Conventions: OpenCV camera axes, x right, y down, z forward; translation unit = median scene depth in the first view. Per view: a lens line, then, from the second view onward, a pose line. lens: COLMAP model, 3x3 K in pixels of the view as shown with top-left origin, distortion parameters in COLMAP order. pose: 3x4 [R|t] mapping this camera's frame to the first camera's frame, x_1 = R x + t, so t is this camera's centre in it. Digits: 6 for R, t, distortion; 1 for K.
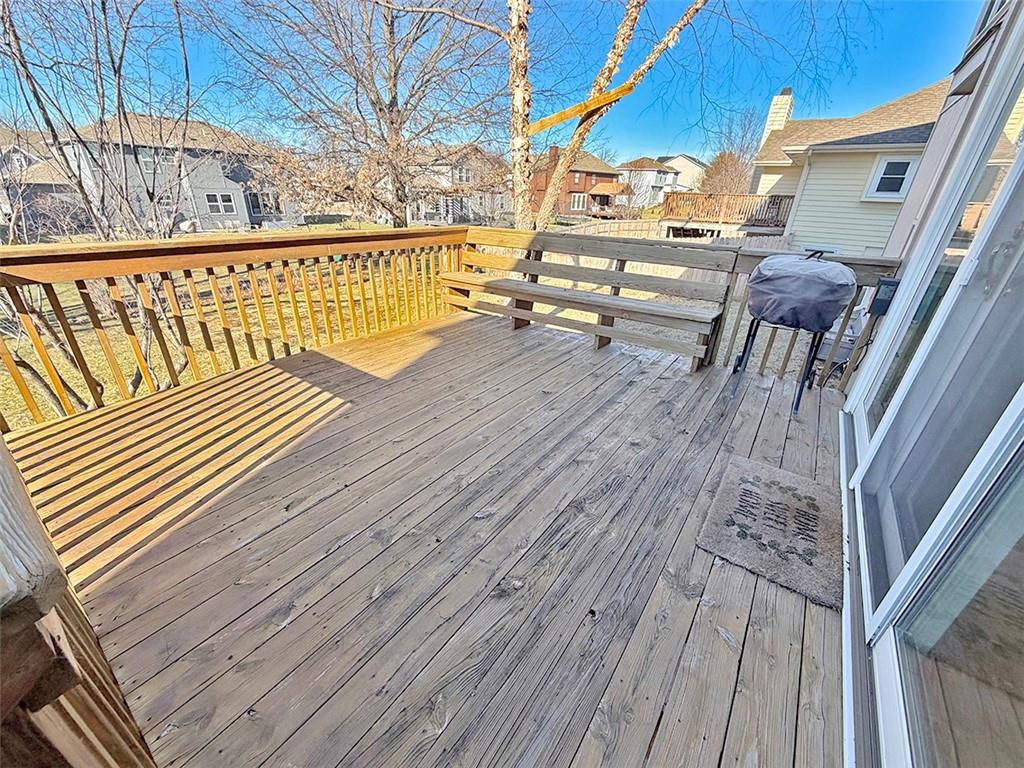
lens RADIAL K [[404.9, 0, 508.3], [0, 404.9, 384.7], [0, 0, 1]] dist [-0.002626, -0.000187]
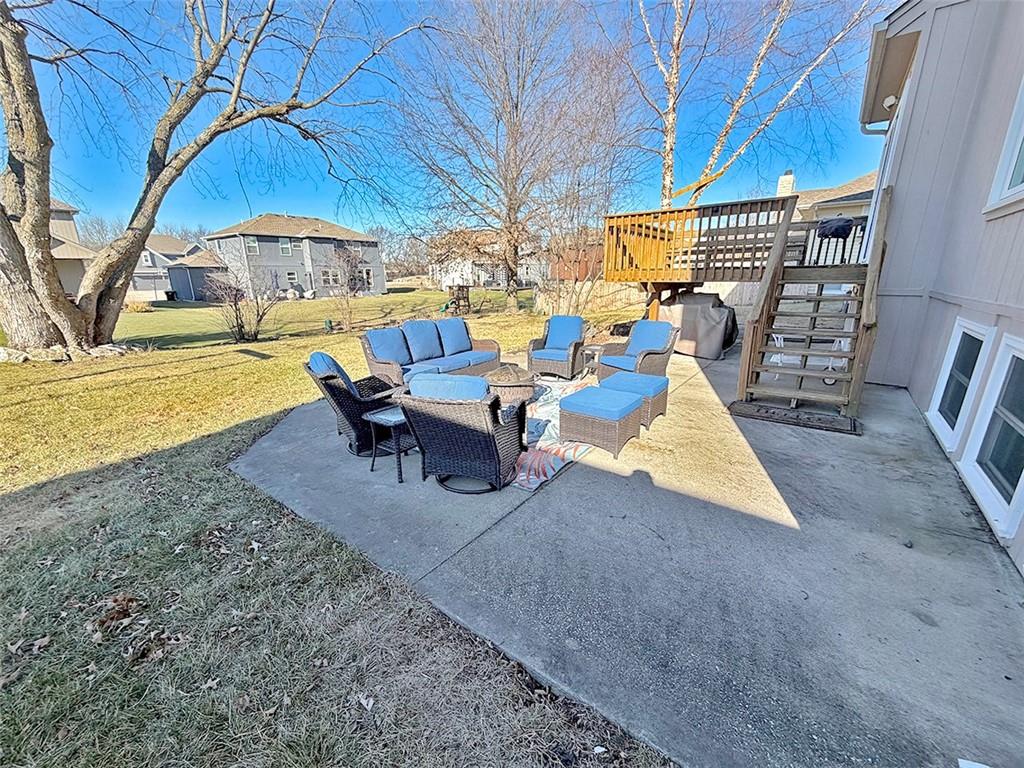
lens RADIAL K [[404.9, 0, 508.3], [0, 404.9, 384.7], [0, 0, 1]] dist [-0.002626, -0.000187]
pose [[0.998731, -0.035295, -0.035938, -0.154898], [0.028510, 0.984267, -0.174371, 0.128931], [0.041527, 0.173125, 0.984024, -0.174399]]
